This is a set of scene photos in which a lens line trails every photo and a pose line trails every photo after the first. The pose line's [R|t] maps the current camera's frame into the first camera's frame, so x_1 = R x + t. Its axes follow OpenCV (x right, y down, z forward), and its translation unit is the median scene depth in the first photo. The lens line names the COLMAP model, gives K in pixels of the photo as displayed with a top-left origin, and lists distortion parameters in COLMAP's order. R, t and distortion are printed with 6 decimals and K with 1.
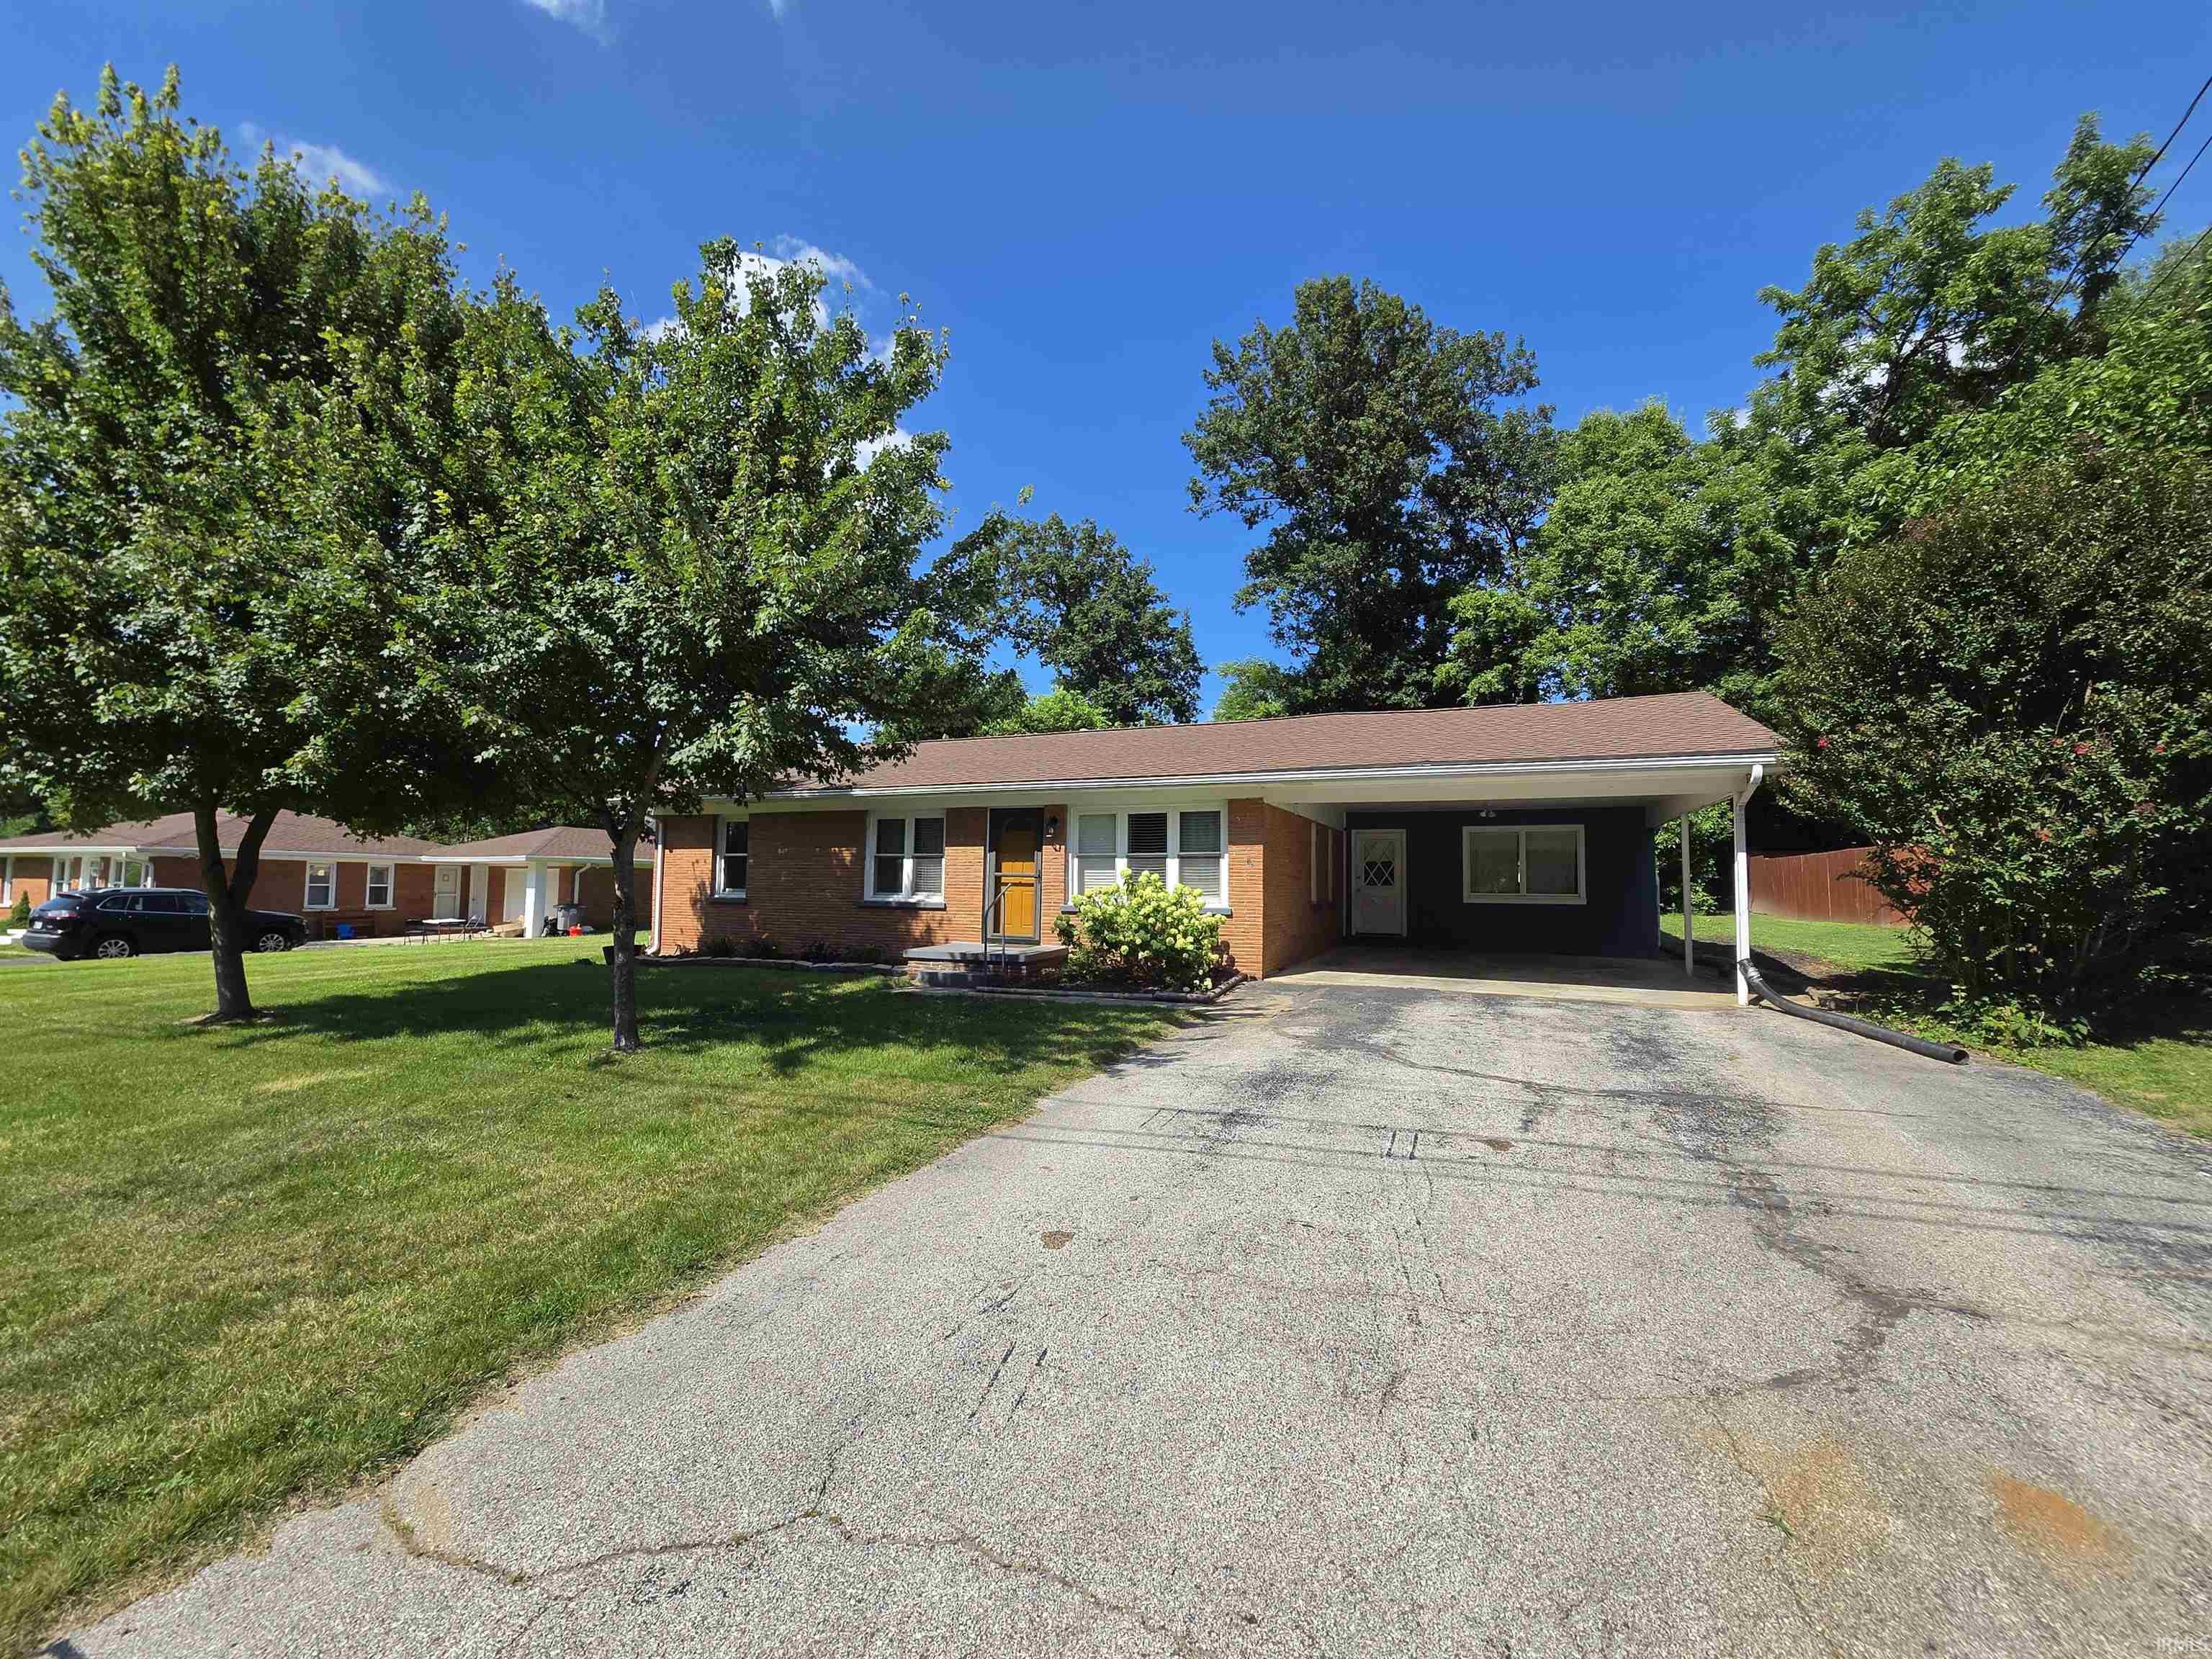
lens RADIAL K [[907.5, 0, 1110.7], [0, 907.5, 835.4], [0, 0, 1]] dist [0.000419, -0.000139]
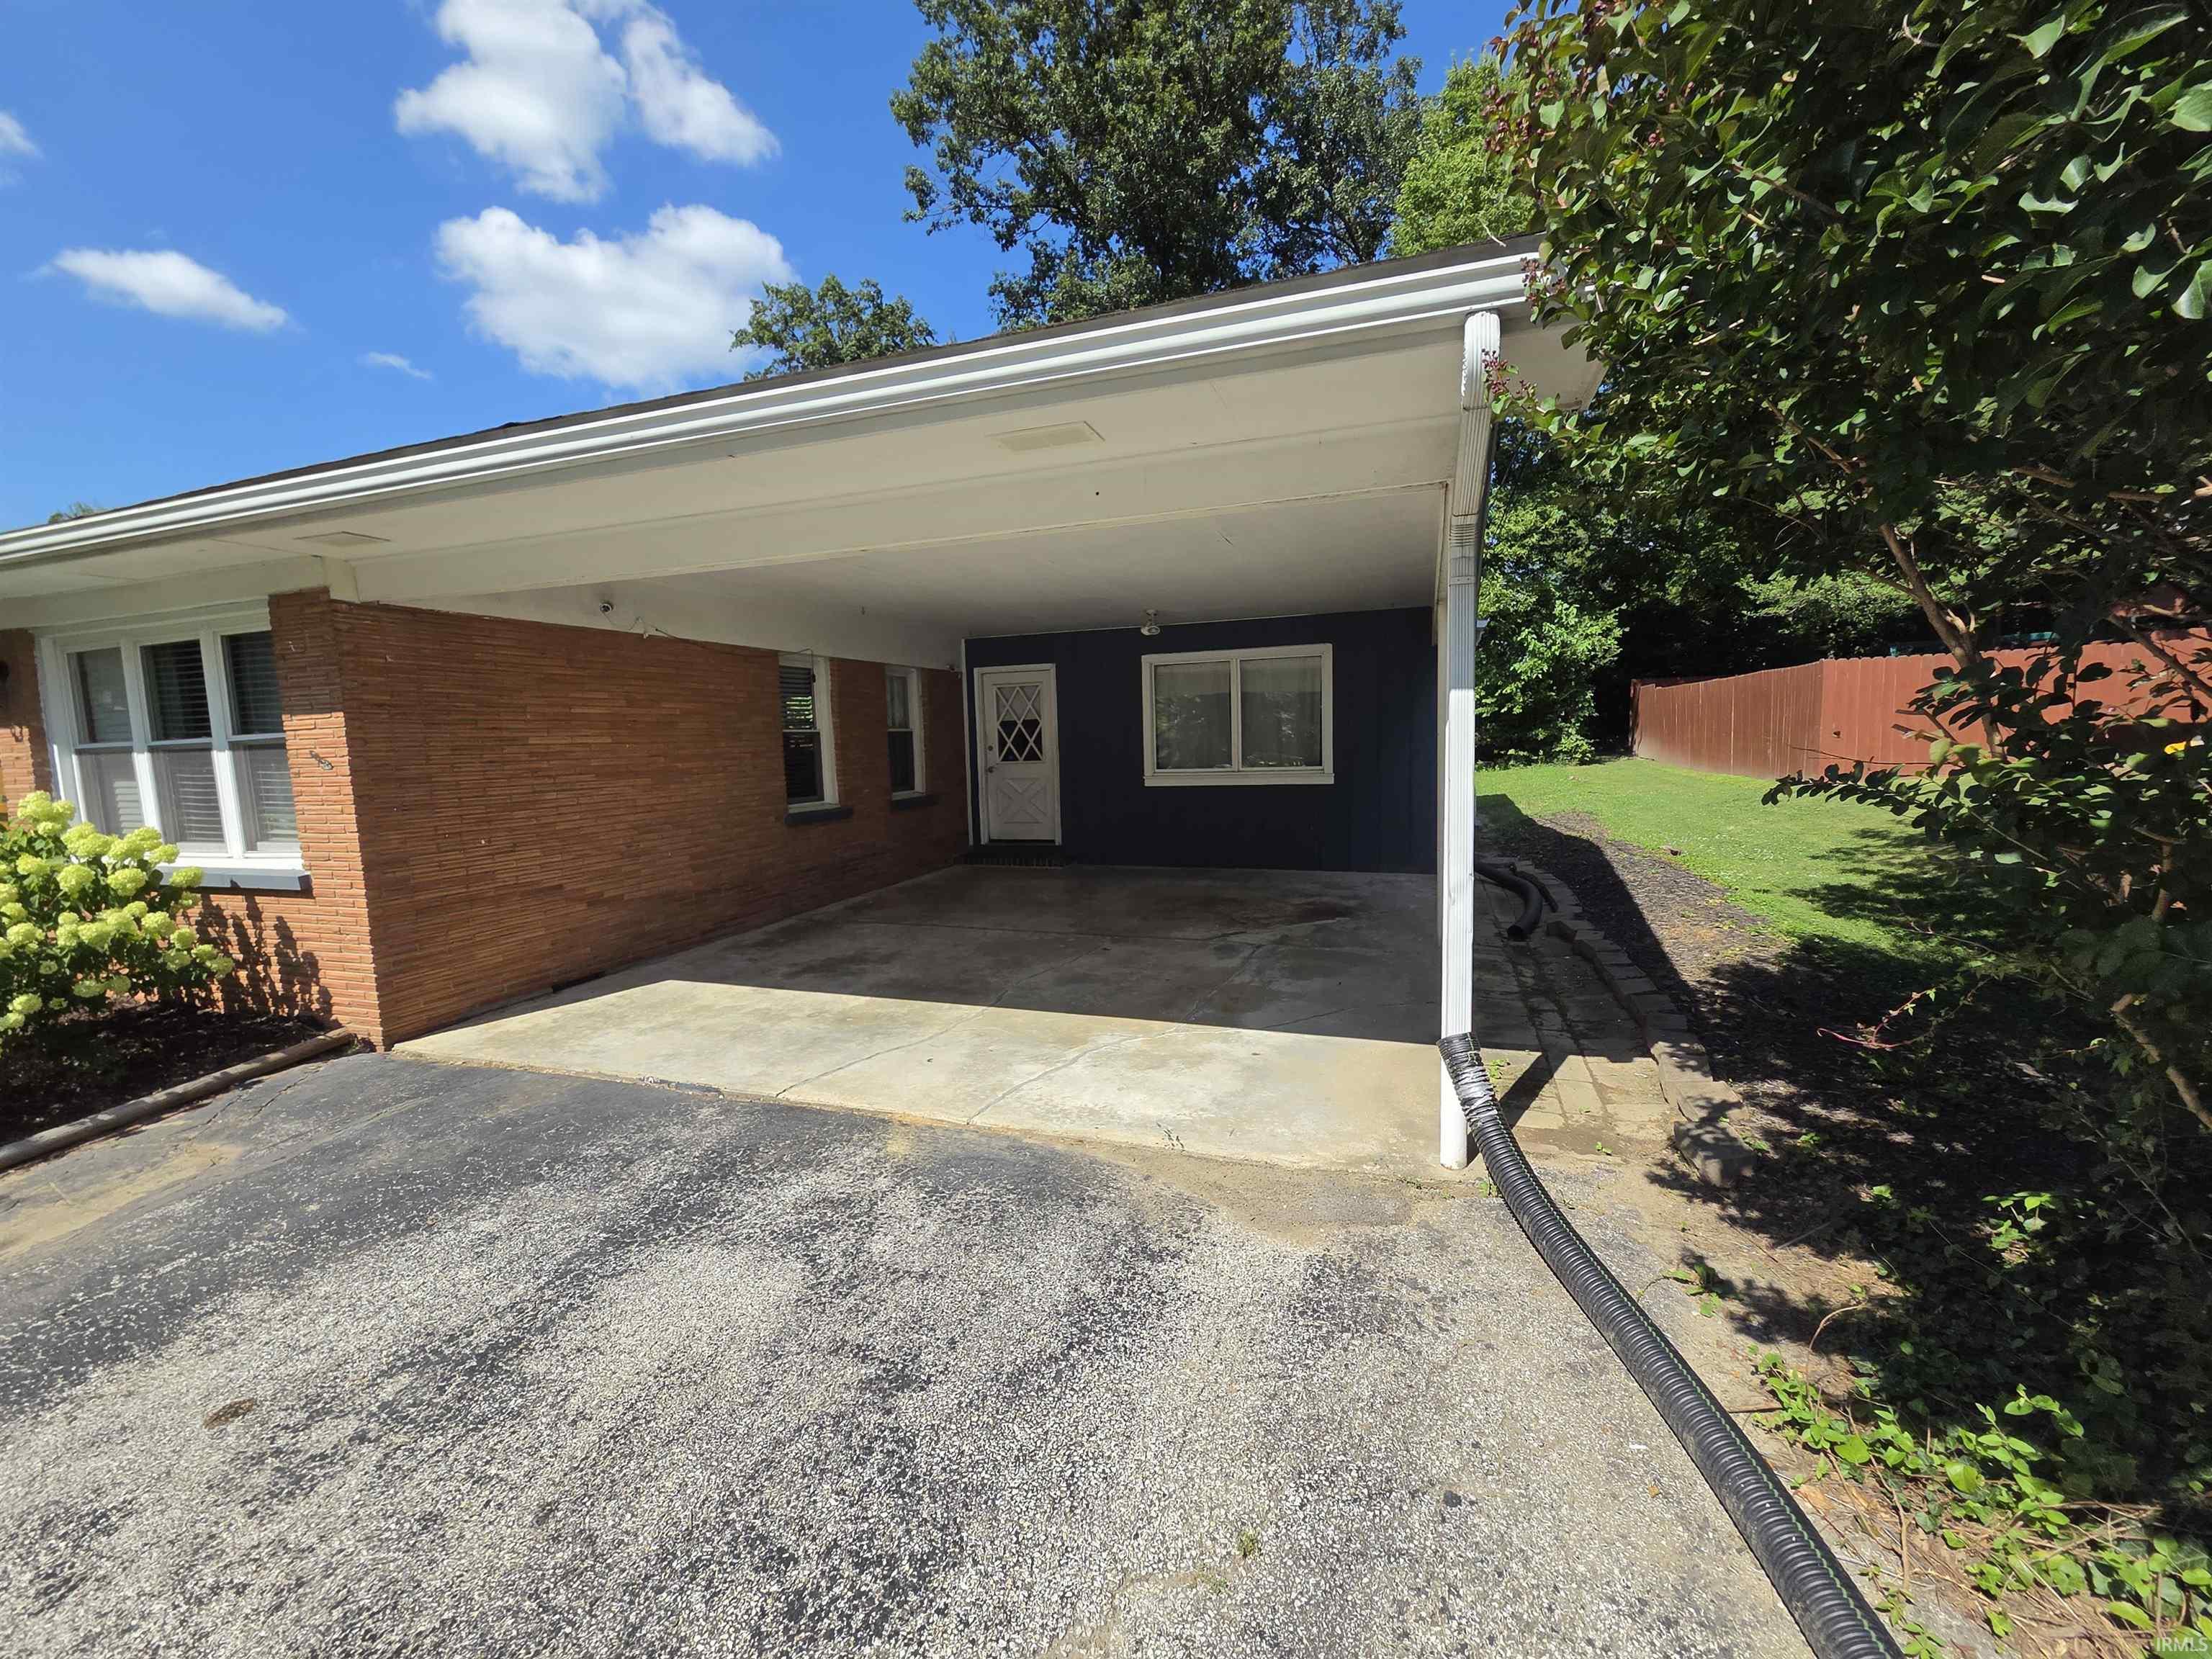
lens RADIAL K [[907.5, 0, 1110.7], [0, 907.5, 835.4], [0, 0, 1]] dist [0.000419, -0.000139]
pose [[0.996583, -0.048009, 0.067207, 0.316356], [0.036363, 0.985644, 0.164877, 0.007057], [-0.074158, -0.161870, 0.984022, 0.401283]]
